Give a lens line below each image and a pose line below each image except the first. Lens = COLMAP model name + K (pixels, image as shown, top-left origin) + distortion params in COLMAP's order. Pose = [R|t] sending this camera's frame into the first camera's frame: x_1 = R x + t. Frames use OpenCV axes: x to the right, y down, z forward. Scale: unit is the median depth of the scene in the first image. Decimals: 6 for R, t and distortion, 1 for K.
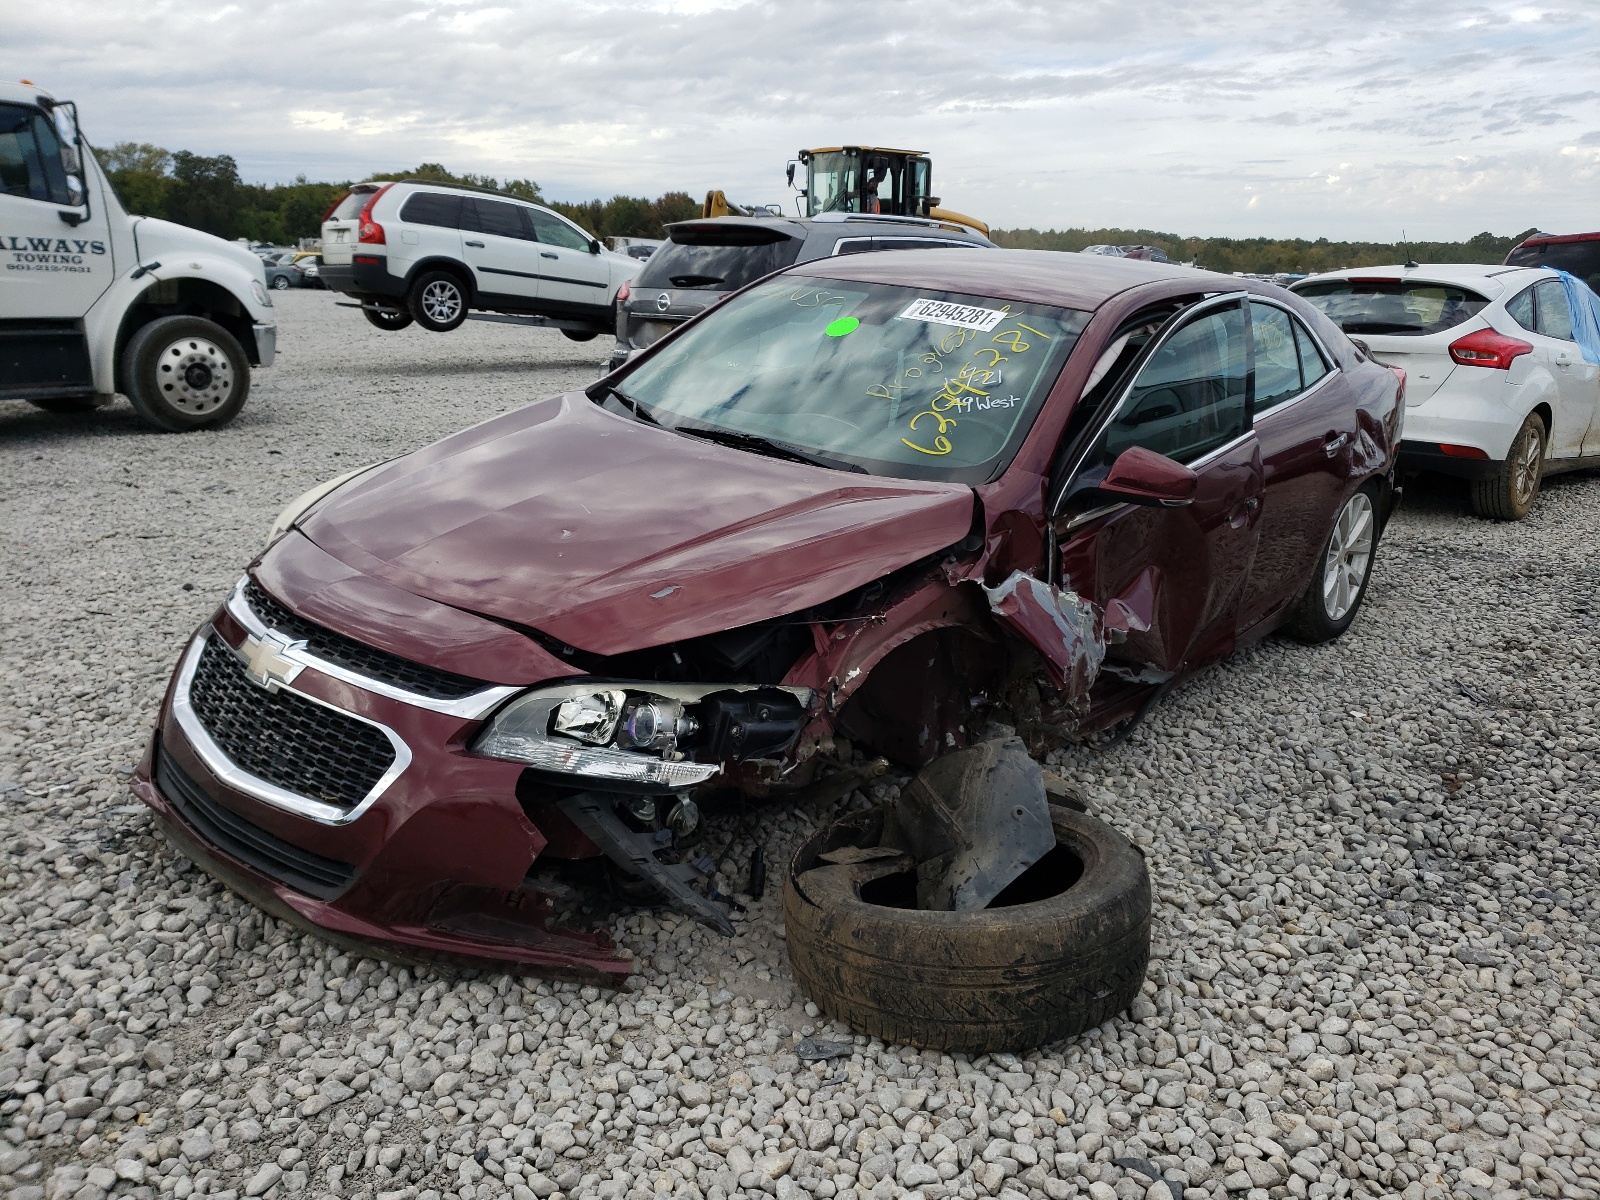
lens RADIAL K [[1108.7, 0, 800.0], [0, 1108.7, 600.0], [0, 0, 1]] dist [-0.002151, 0.022628]
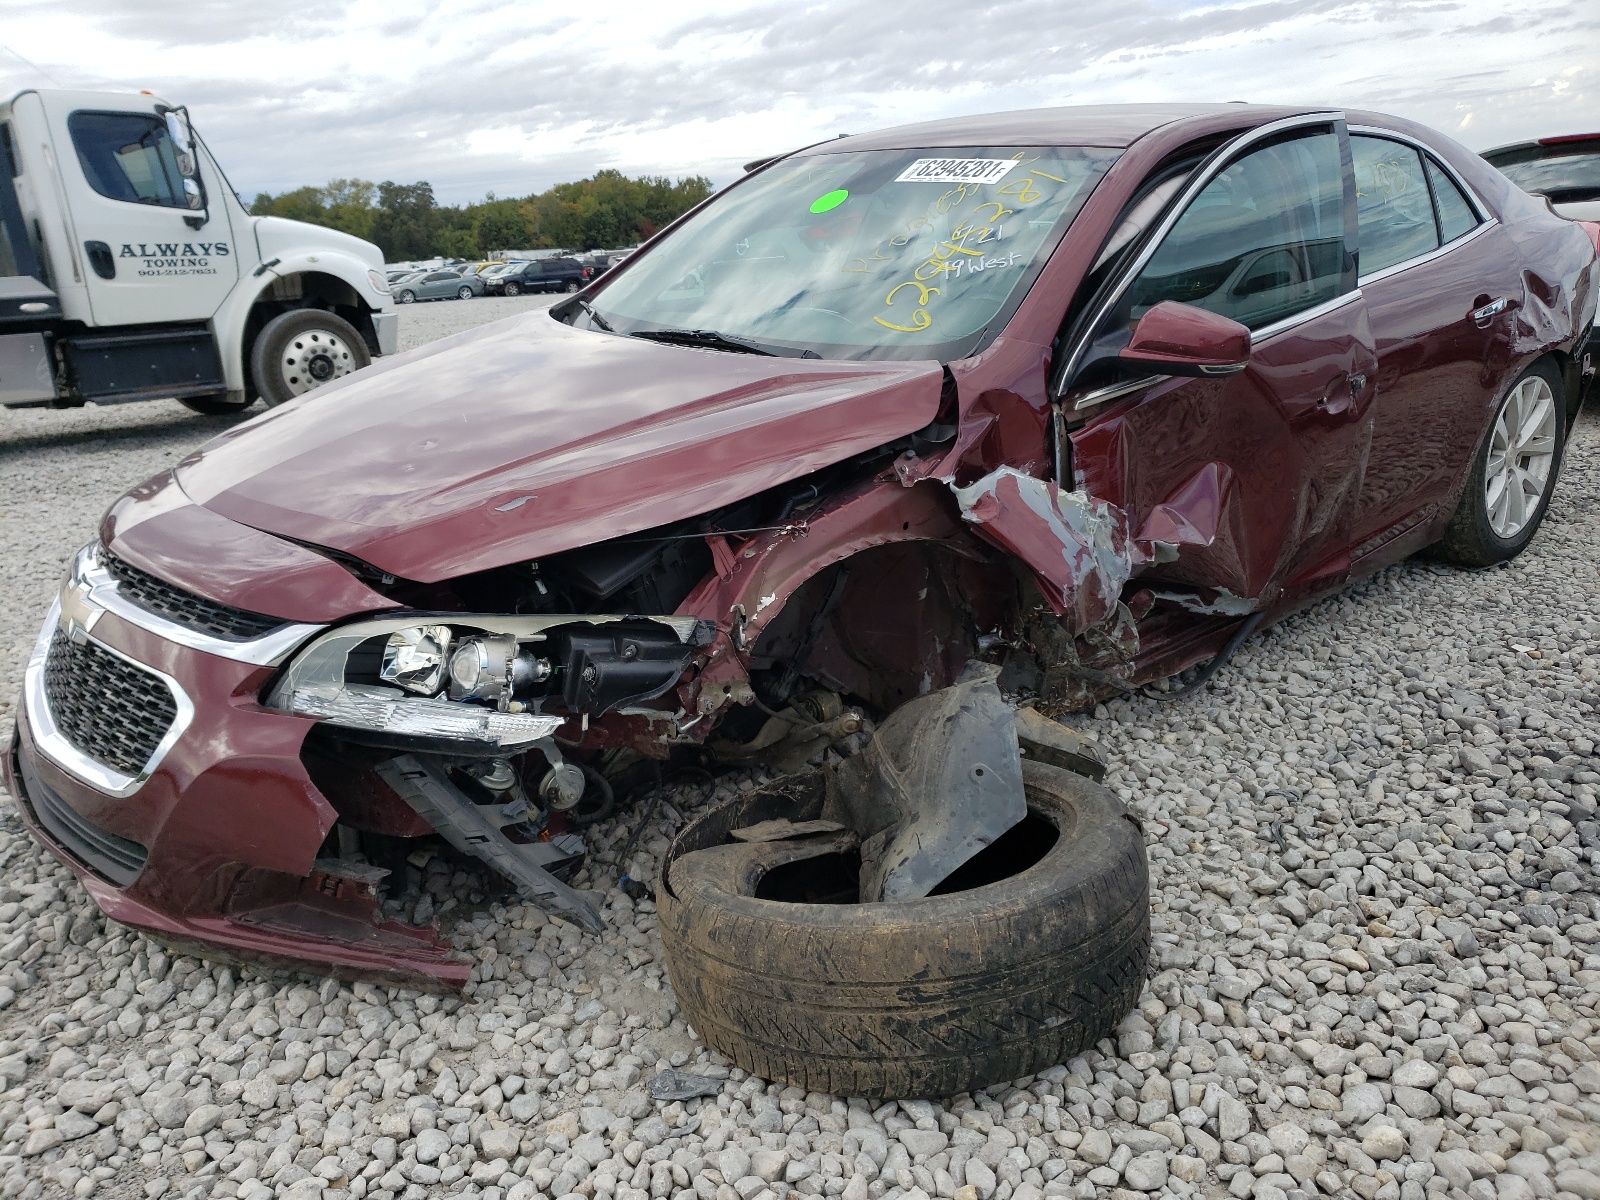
lens RADIAL K [[1108.7, 0, 800.0], [0, 1108.7, 600.0], [0, 0, 1]] dist [-0.002151, 0.022628]
pose [[0.986535, -0.037680, -0.159153, 0.192389], [0.040828, 0.999029, 0.016555, 0.053301], [0.158375, -0.022830, 0.987115, 0.225659]]
